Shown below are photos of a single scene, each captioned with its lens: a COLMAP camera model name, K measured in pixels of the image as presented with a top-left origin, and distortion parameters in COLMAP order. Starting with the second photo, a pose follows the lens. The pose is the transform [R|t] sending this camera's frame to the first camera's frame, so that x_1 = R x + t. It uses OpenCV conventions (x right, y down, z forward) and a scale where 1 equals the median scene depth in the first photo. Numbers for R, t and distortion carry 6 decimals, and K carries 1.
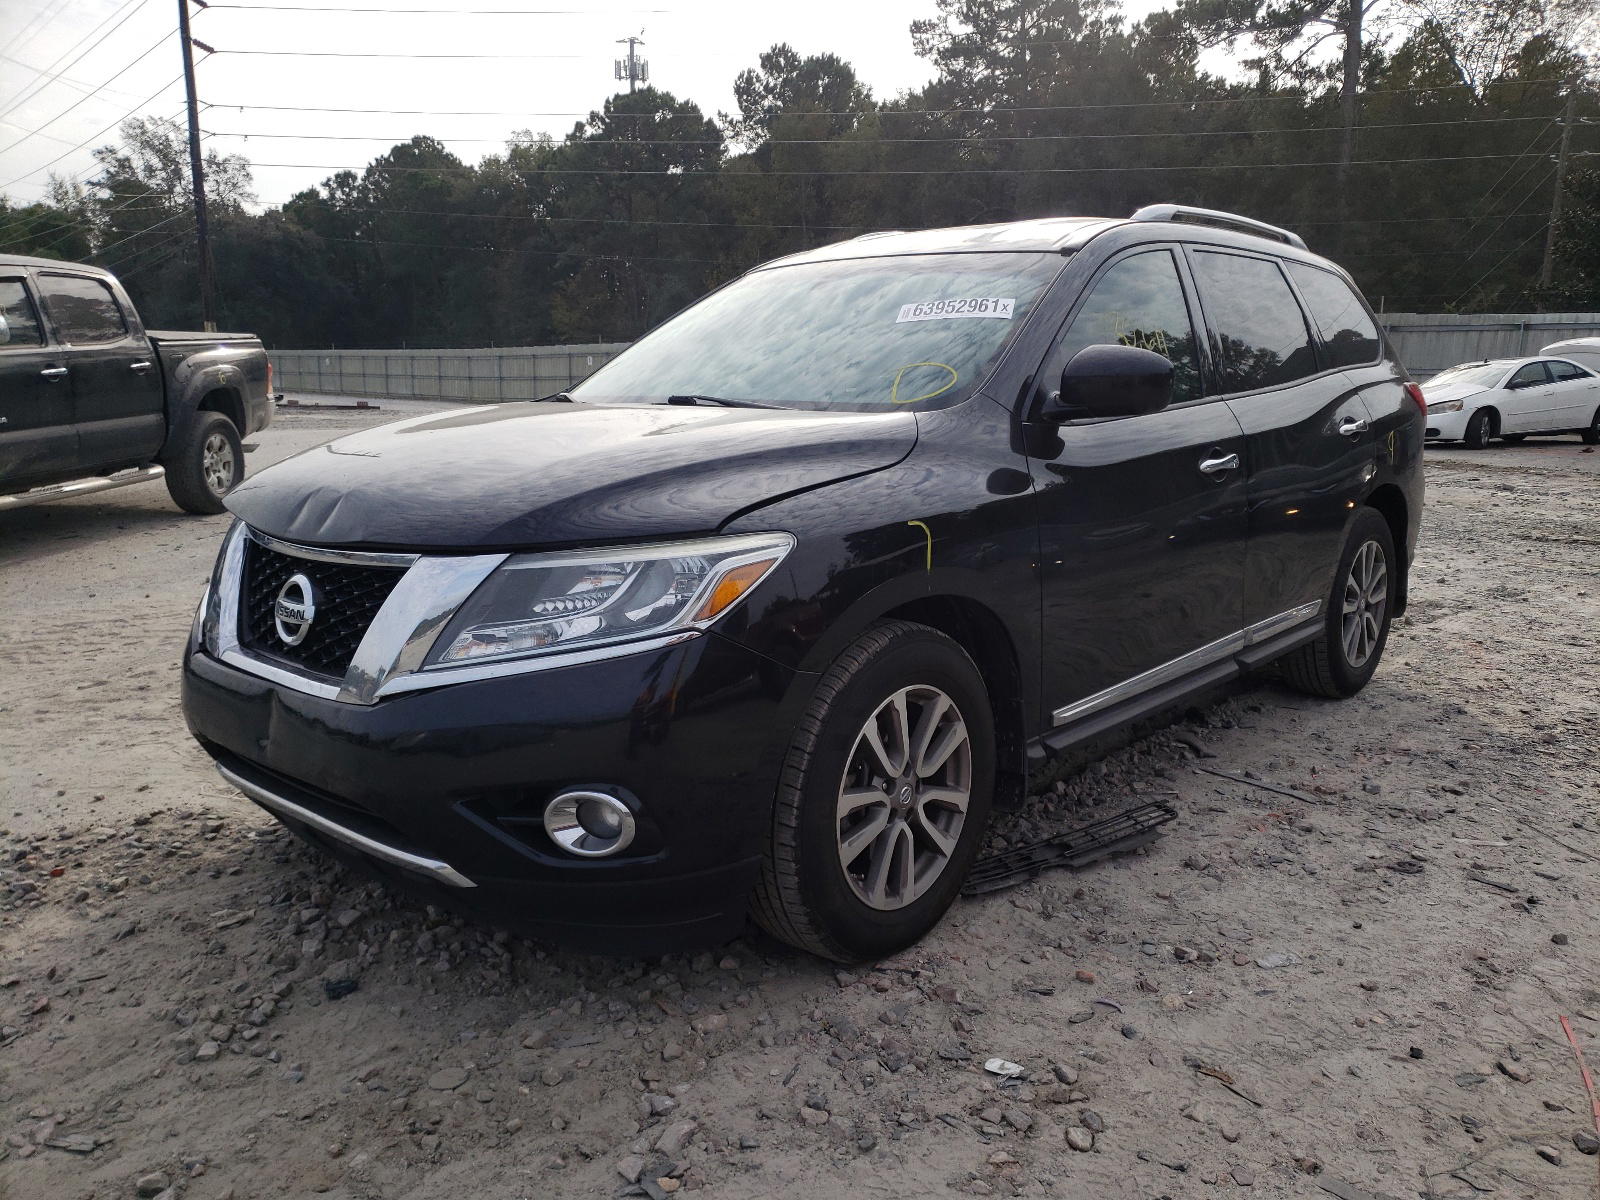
lens RADIAL K [[1209.1, 0, 800.0], [0, 1209.1, 600.0], [0, 0, 1]] dist [0.005005, -0.000609]
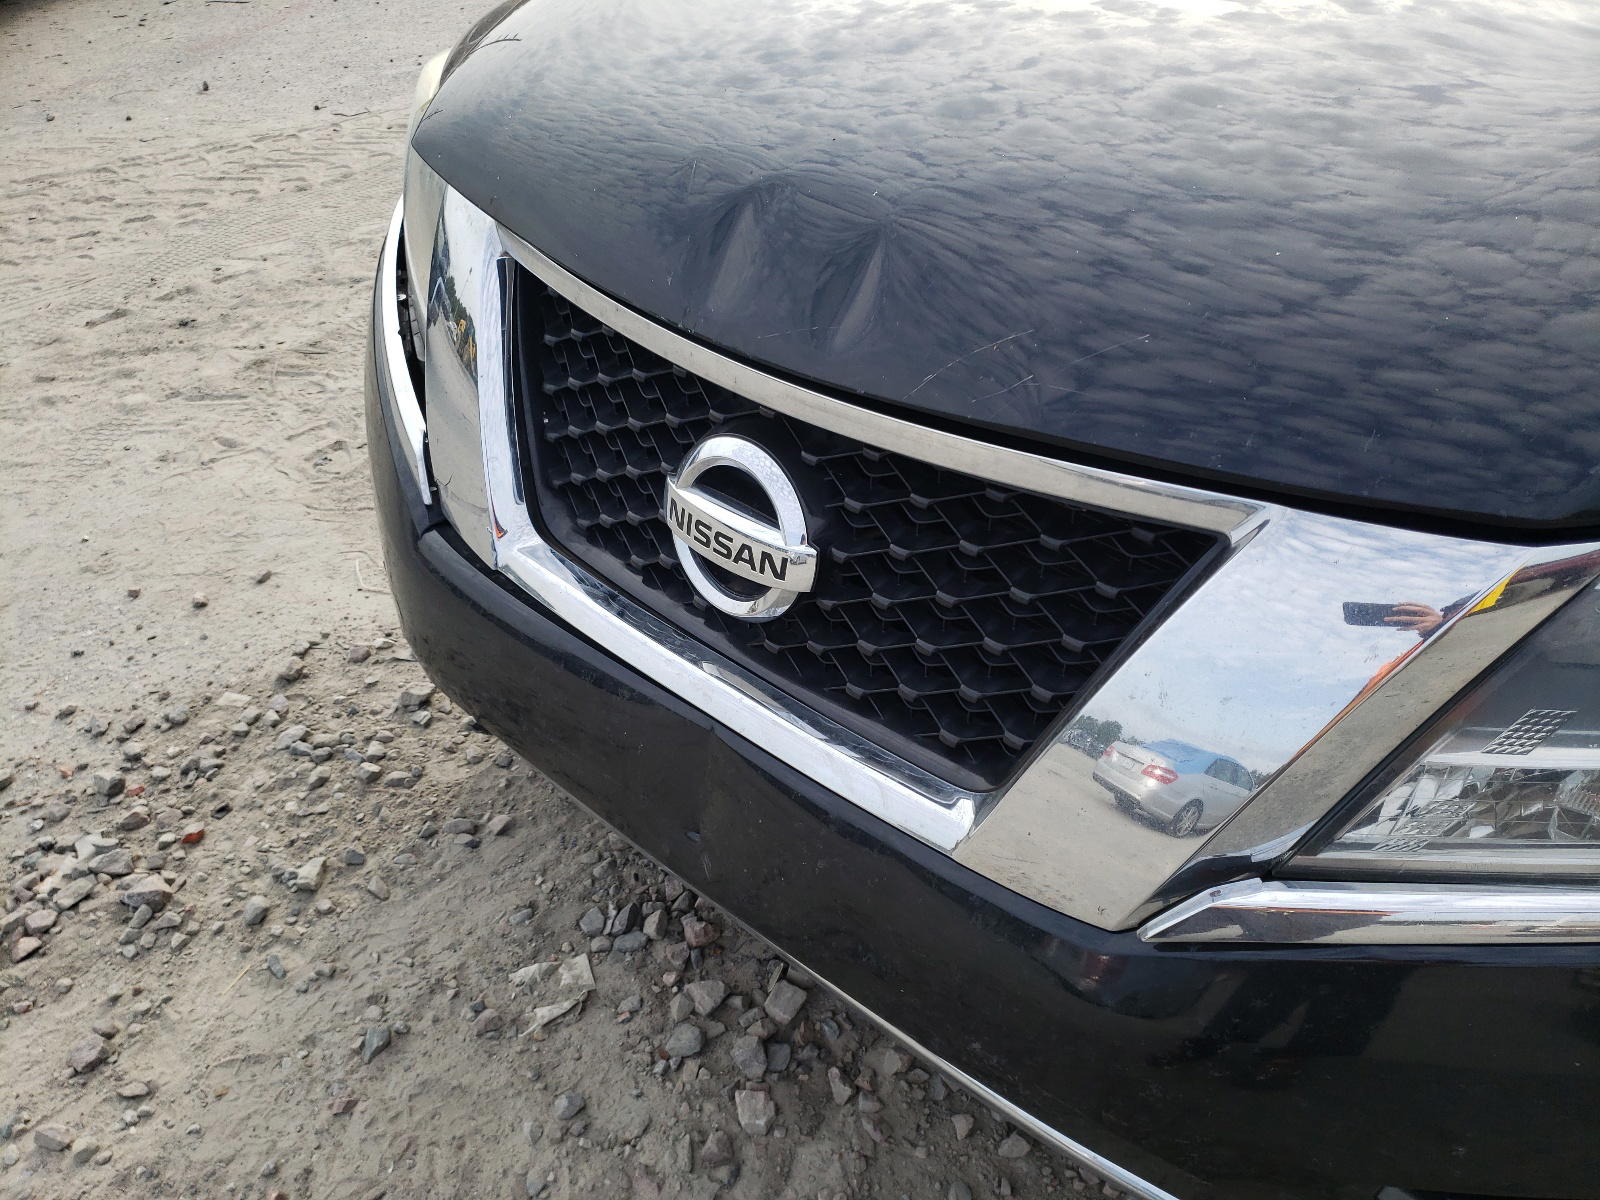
lens RADIAL K [[1209.1, 0, 800.0], [0, 1209.1, 600.0], [0, 0, 1]] dist [0.005005, -0.000609]
pose [[0.999988, 0.002198, 0.004375, -0.238612], [-0.003868, 0.902476, 0.430722, -0.083570], [-0.003002, -0.430734, 0.902474, 0.385541]]
